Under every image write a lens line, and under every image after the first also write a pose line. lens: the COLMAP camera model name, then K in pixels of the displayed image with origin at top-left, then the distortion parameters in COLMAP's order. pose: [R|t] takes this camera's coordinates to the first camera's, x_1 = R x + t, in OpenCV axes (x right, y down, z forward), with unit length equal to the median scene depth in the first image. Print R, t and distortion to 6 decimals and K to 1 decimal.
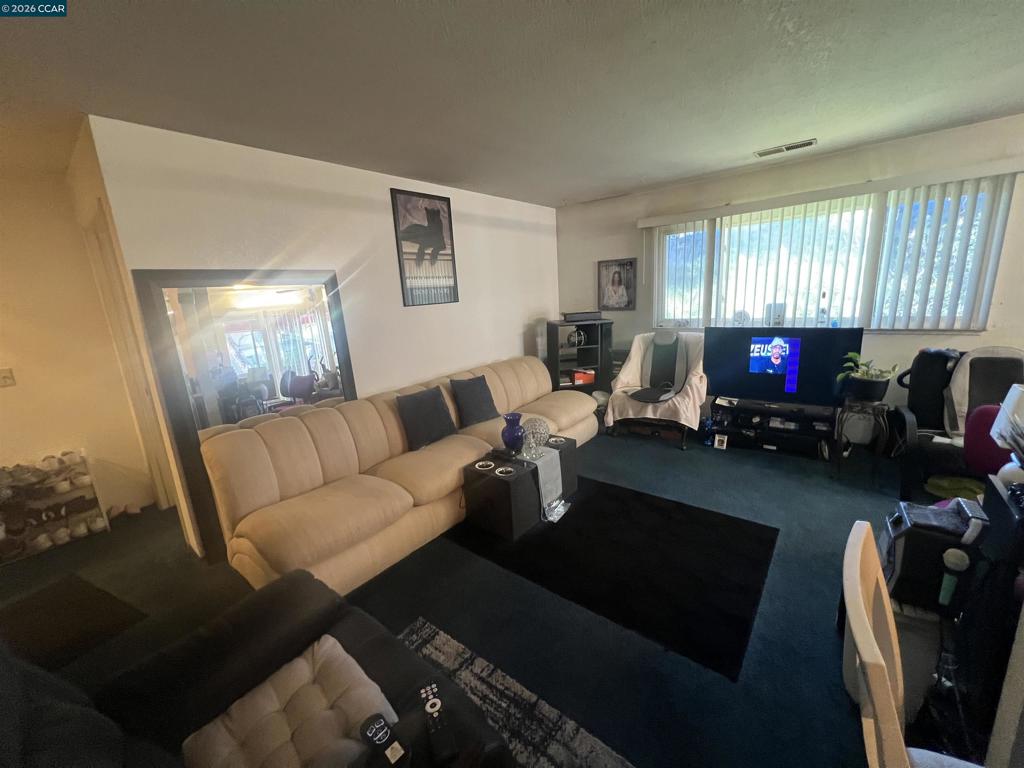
lens RADIAL K [[410.1, 0, 508.7], [0, 410.1, 382.6], [0, 0, 1]] dist [0.000010, -0.000591]
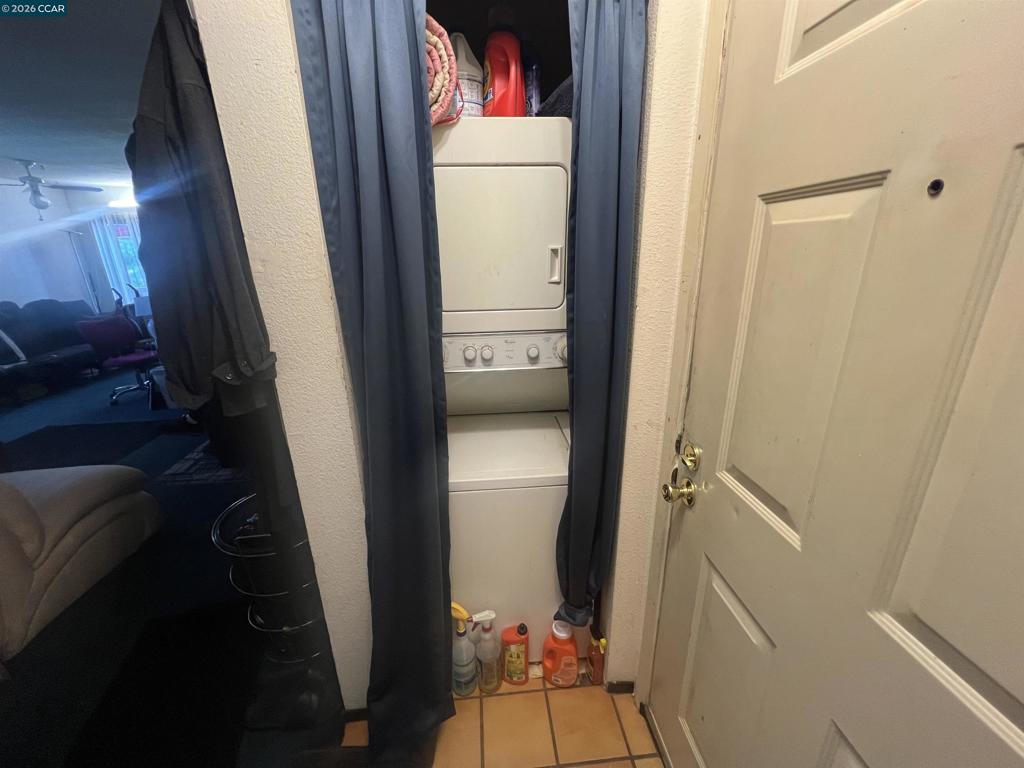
lens RADIAL K [[408.4, 0, 511.0], [0, 408.4, 382.8], [0, 0, 1]] dist [-0.000719, -0.000190]
pose [[-0.703222, -0.144233, 0.696186, -1.141530], [0.219044, 0.887621, 0.405152, -0.017062], [-0.676386, 0.437407, -0.592602, 0.474423]]
